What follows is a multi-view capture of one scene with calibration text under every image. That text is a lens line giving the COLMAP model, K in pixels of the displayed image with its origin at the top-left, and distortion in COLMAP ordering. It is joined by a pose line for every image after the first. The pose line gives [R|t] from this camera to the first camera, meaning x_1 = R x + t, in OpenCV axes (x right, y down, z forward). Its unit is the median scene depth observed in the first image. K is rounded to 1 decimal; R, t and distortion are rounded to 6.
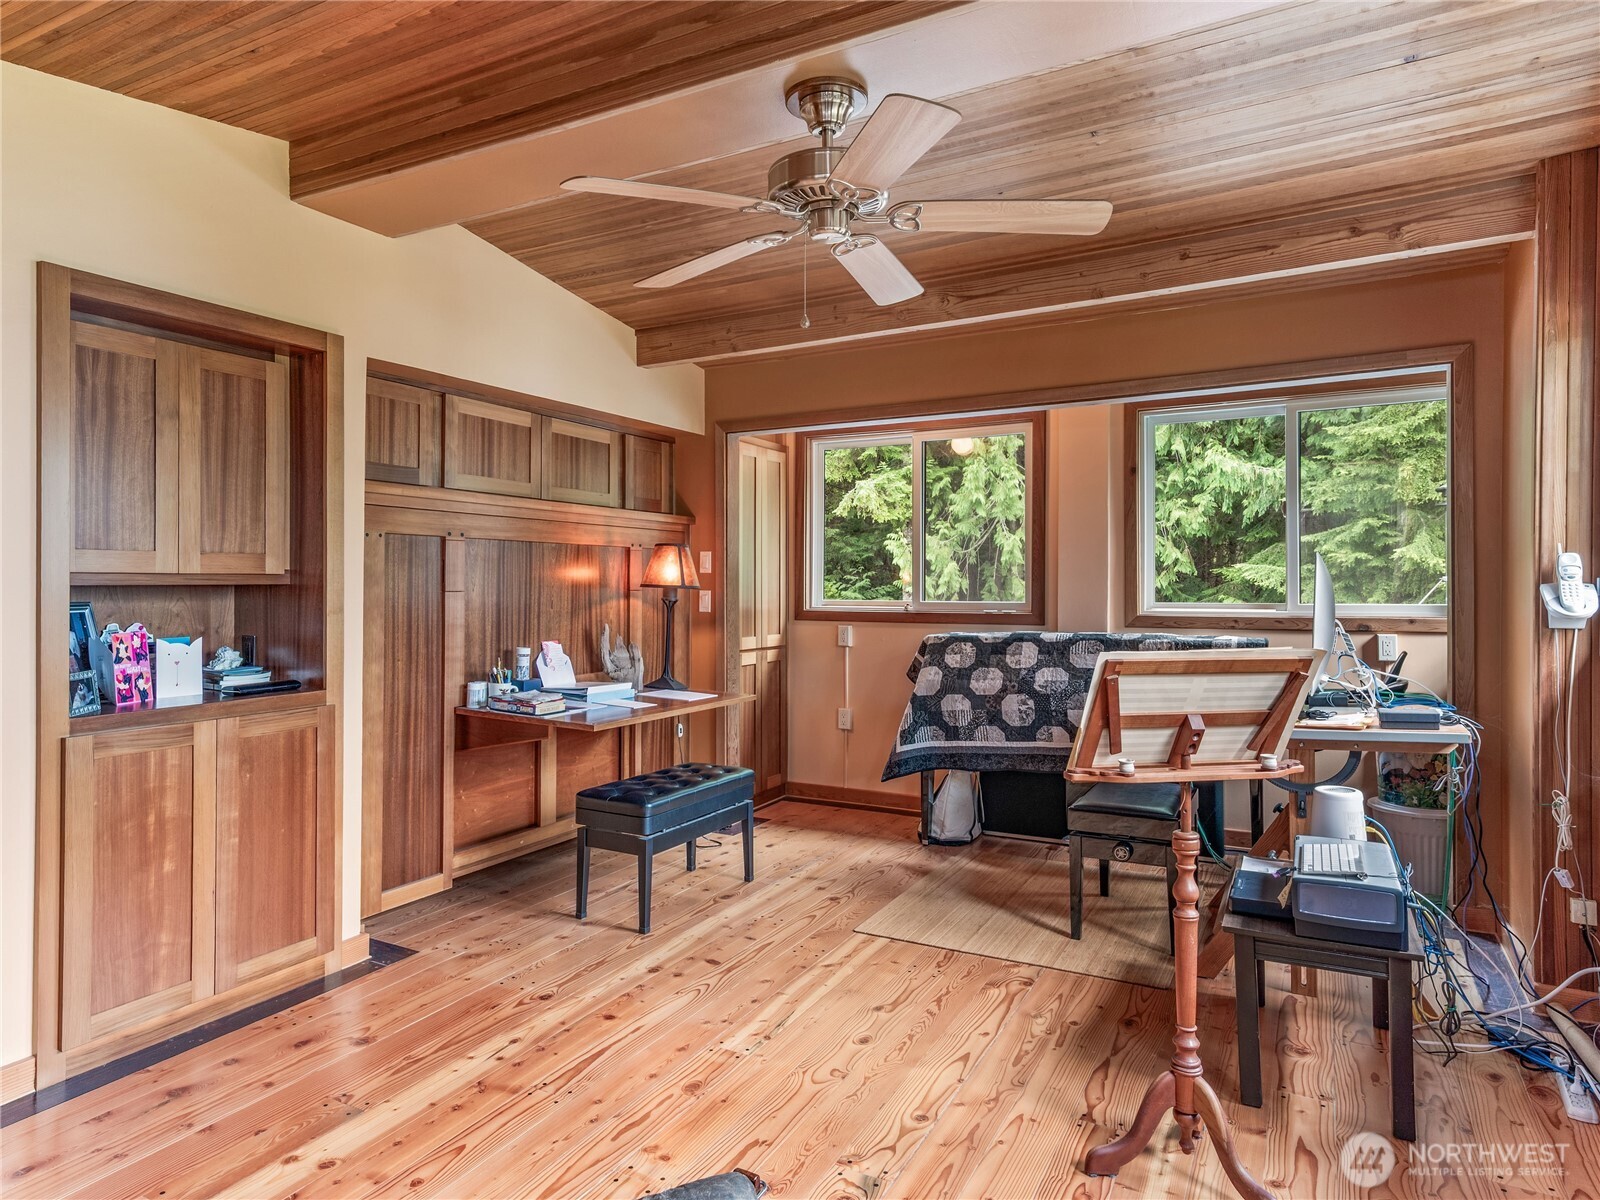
lens RADIAL K [[974.0, 0, 802.1], [0, 974.0, 589.4], [0, 0, 1]] dist [0.007871, 0.000979]
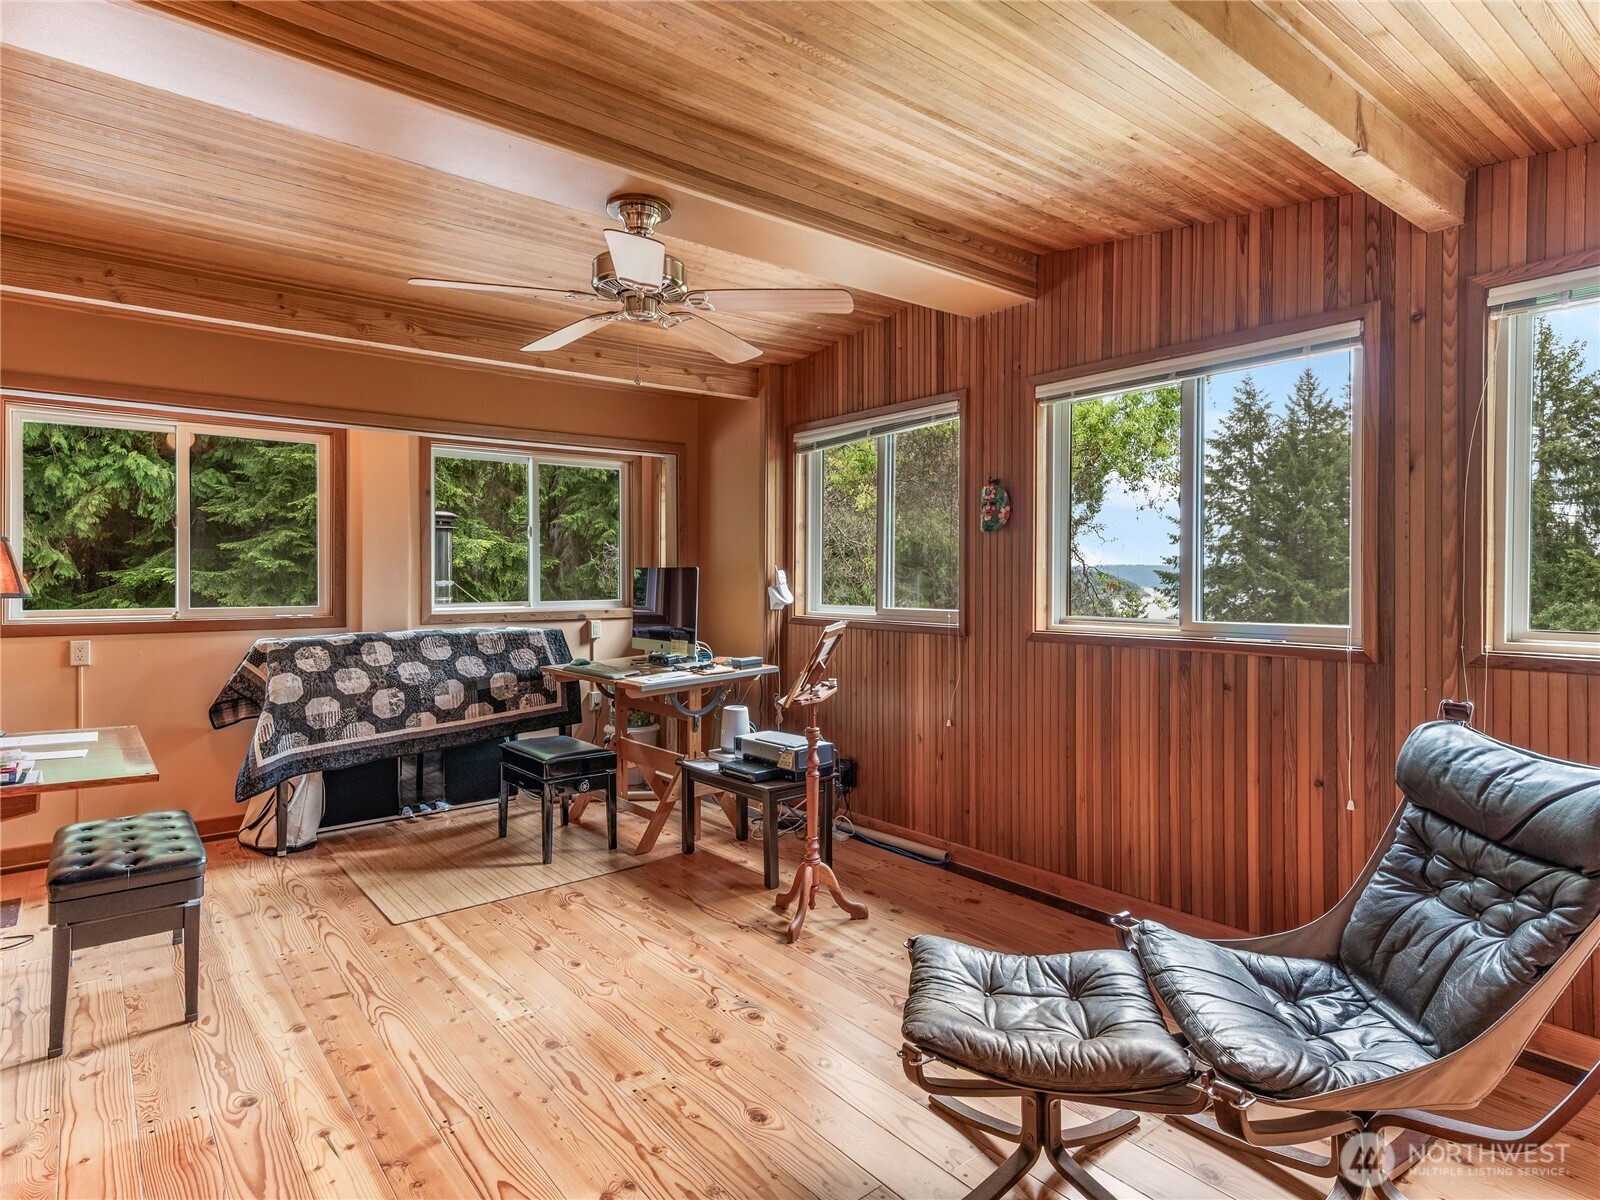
lens RADIAL K [[850.3, 0, 799.6], [0, 850.3, 592.8], [0, 0, 1]] dist [0.017079, -0.000747]
pose [[0.388740, -0.009600, 0.921297, -0.491349], [0.008647, 0.999940, 0.006770, -0.003520], [-0.921307, 0.005335, 0.388800, 0.199237]]
